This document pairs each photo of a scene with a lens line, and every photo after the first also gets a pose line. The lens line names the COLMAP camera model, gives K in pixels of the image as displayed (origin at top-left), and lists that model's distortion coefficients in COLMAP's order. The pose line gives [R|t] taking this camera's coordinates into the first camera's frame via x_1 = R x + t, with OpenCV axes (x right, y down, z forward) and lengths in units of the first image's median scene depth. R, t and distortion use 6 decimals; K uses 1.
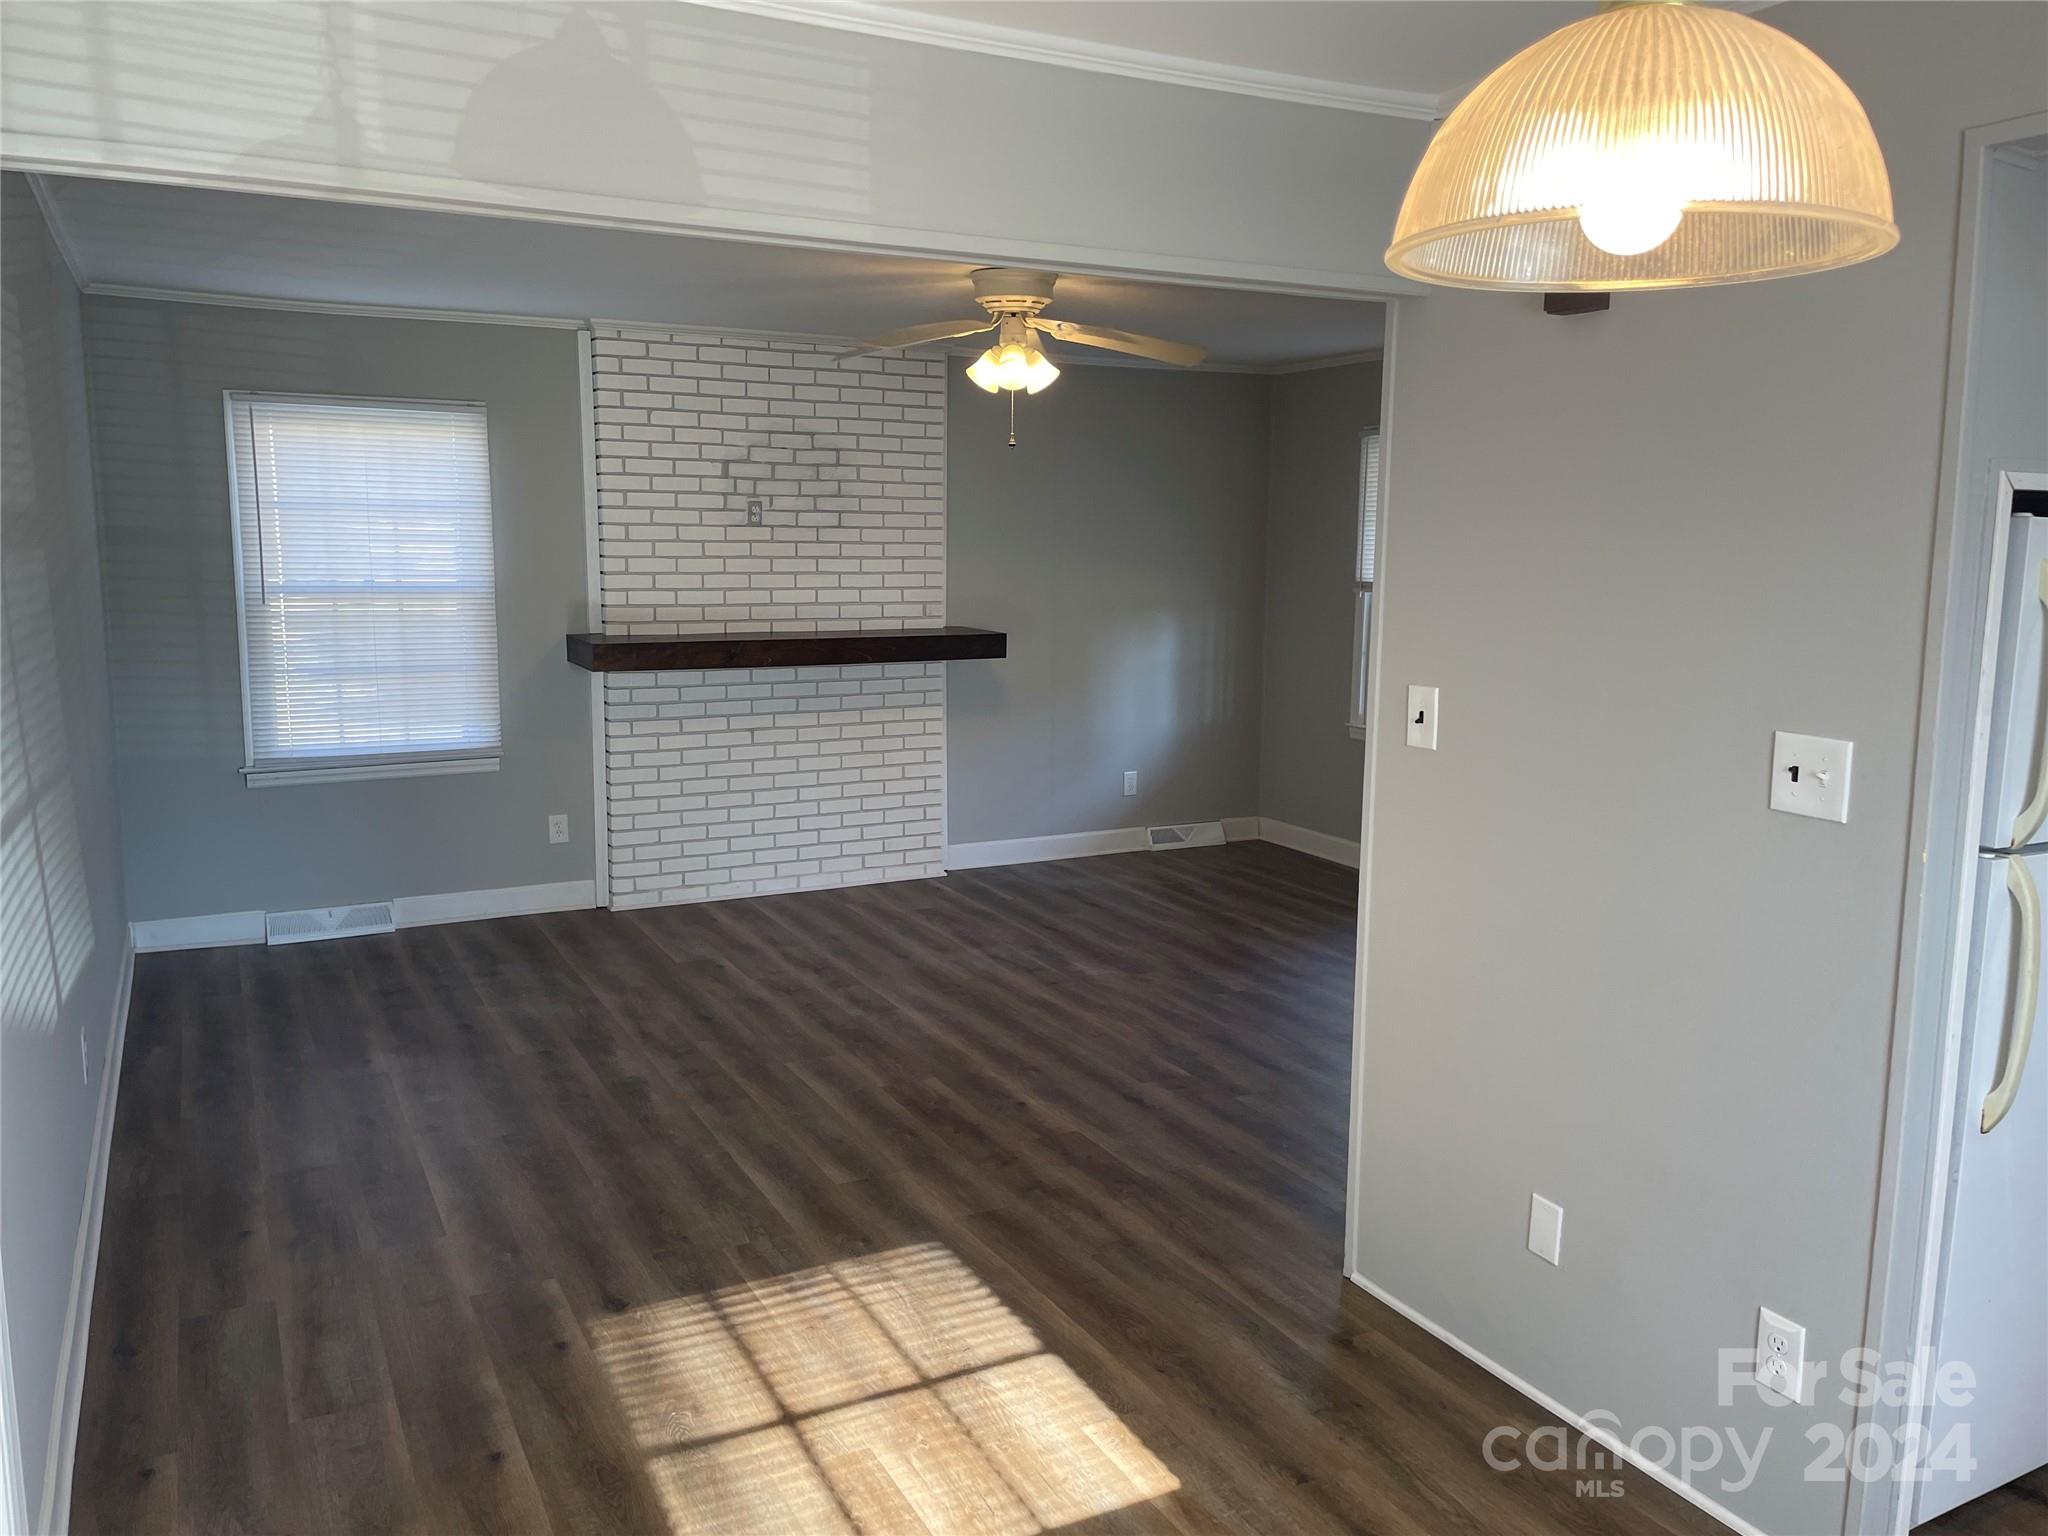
lens RADIAL K [[1545.3, 0, 1013.6], [0, 1545.3, 772.5], [0, 0, 1]] dist [0.066838, -0.082583]
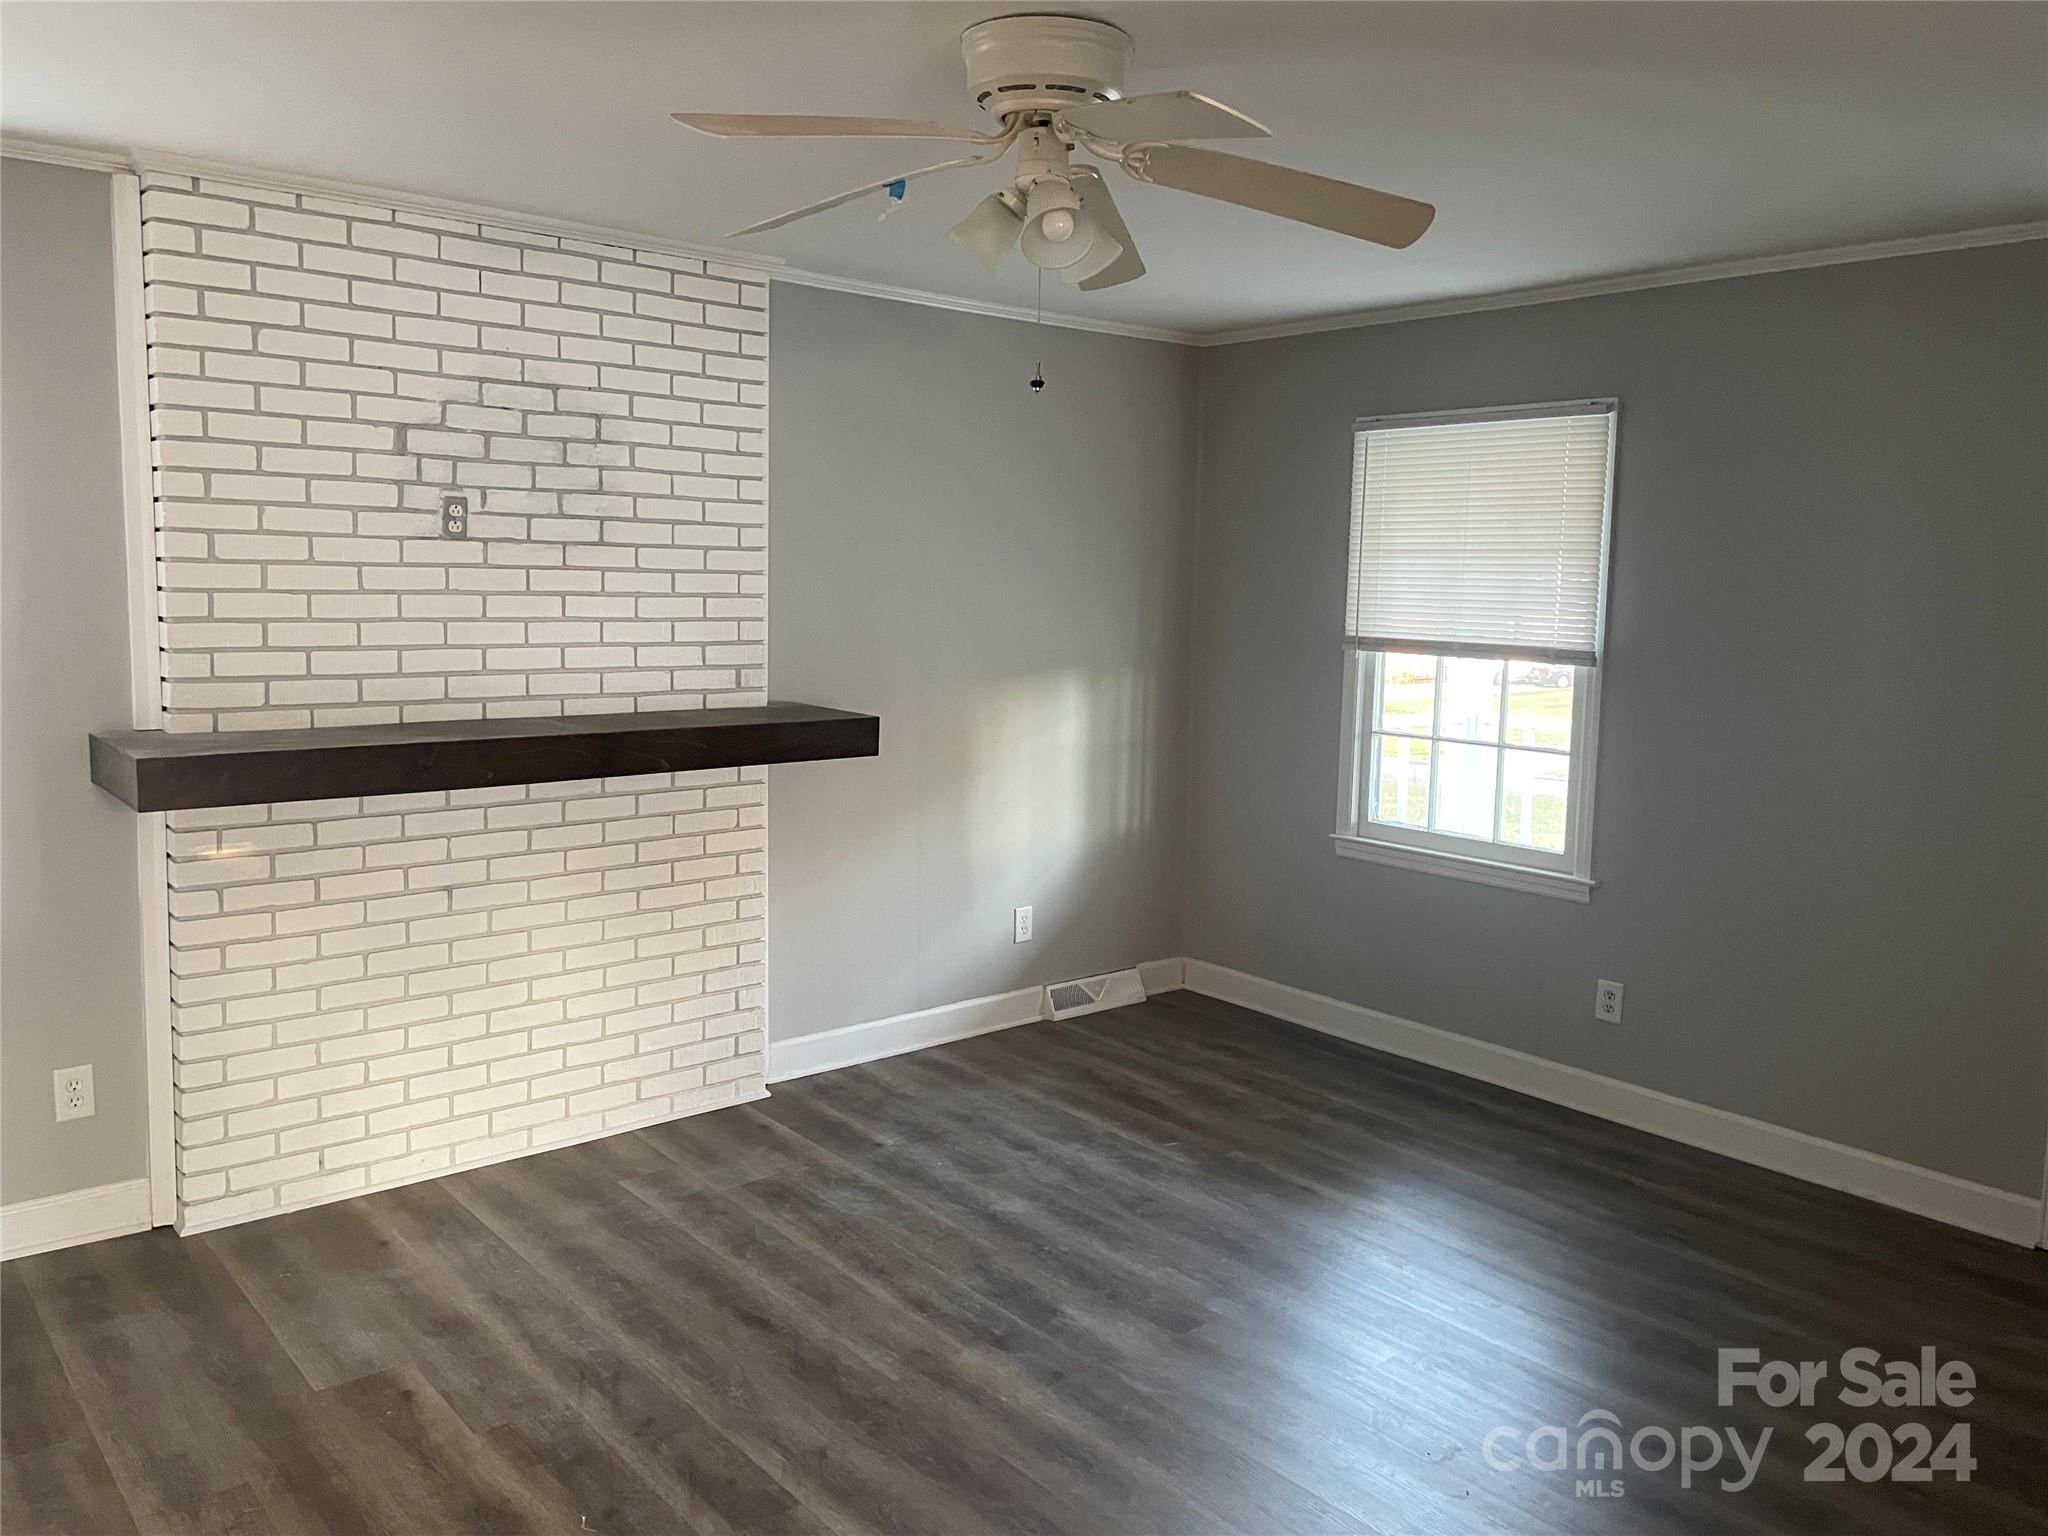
lens RADIAL K [[1545.3, 0, 1018.2], [0, 1545.3, 740.8], [0, 0, 1]] dist [0.066838, -0.082583]
pose [[0.974826, -0.010701, 0.222712, -0.102530], [0.018688, 0.999254, -0.033786, -0.066908], [-0.222184, 0.037098, 0.974299, 0.432669]]
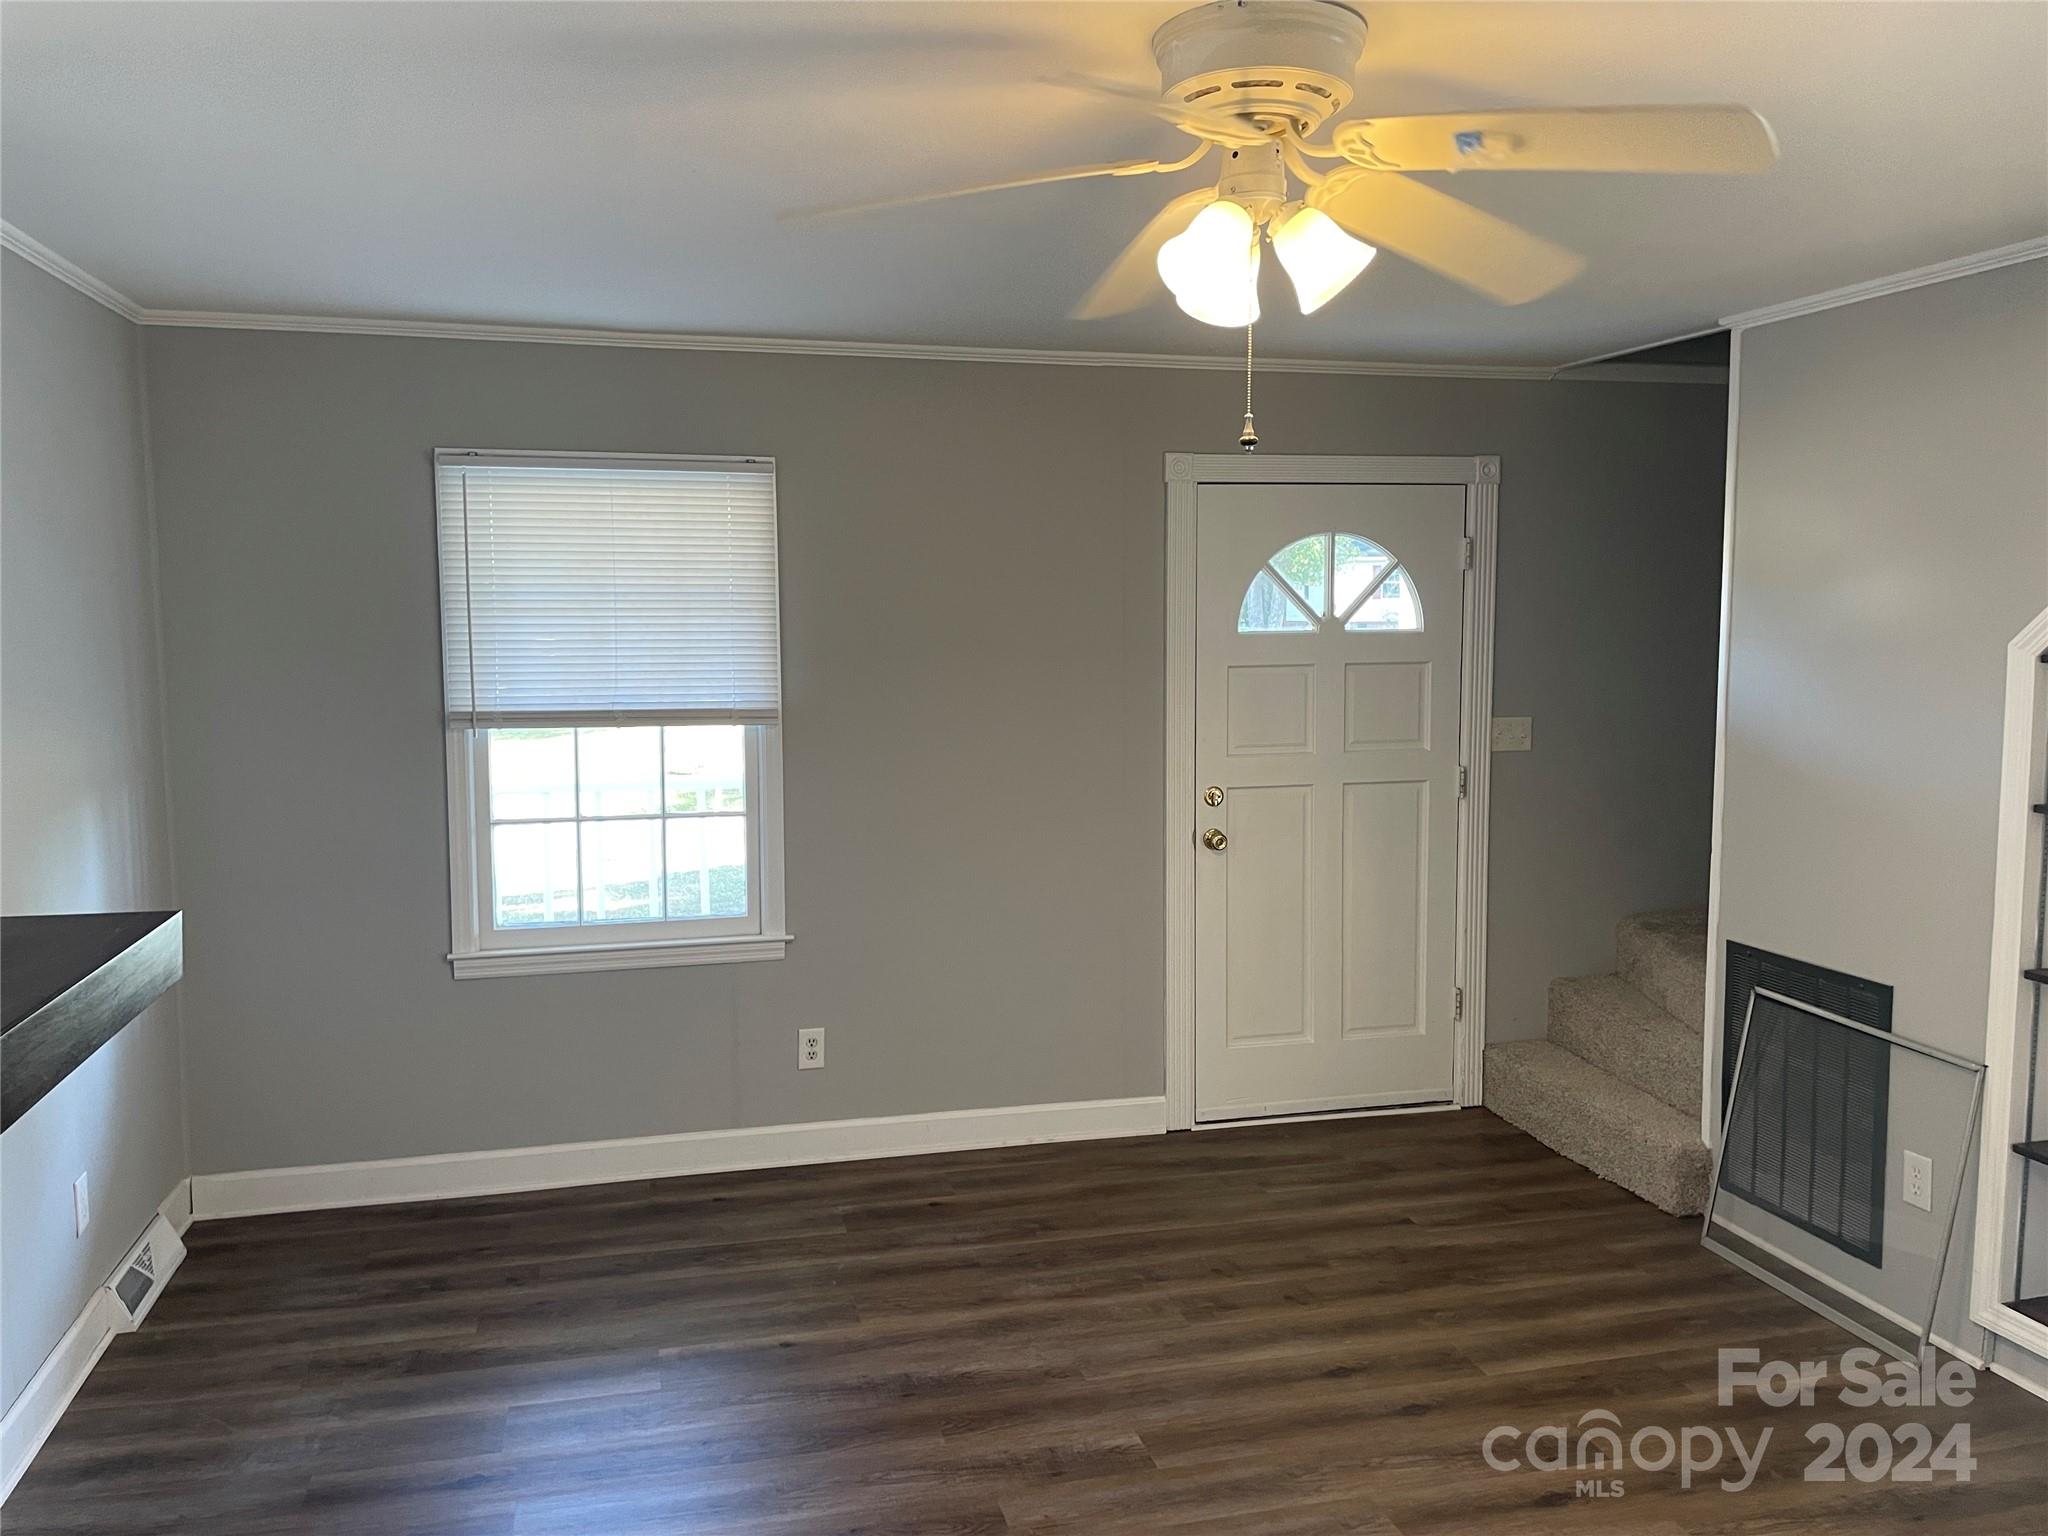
lens RADIAL K [[1545.3, 0, 1007.5], [0, 1545.3, 750.6], [0, 0, 1]] dist [0.066838, -0.082583]
pose [[0.231856, -0.093626, 0.968234, -0.365384], [0.152762, 0.986511, 0.058813, -0.137361], [-0.960680, 0.134273, 0.243031, 0.817725]]
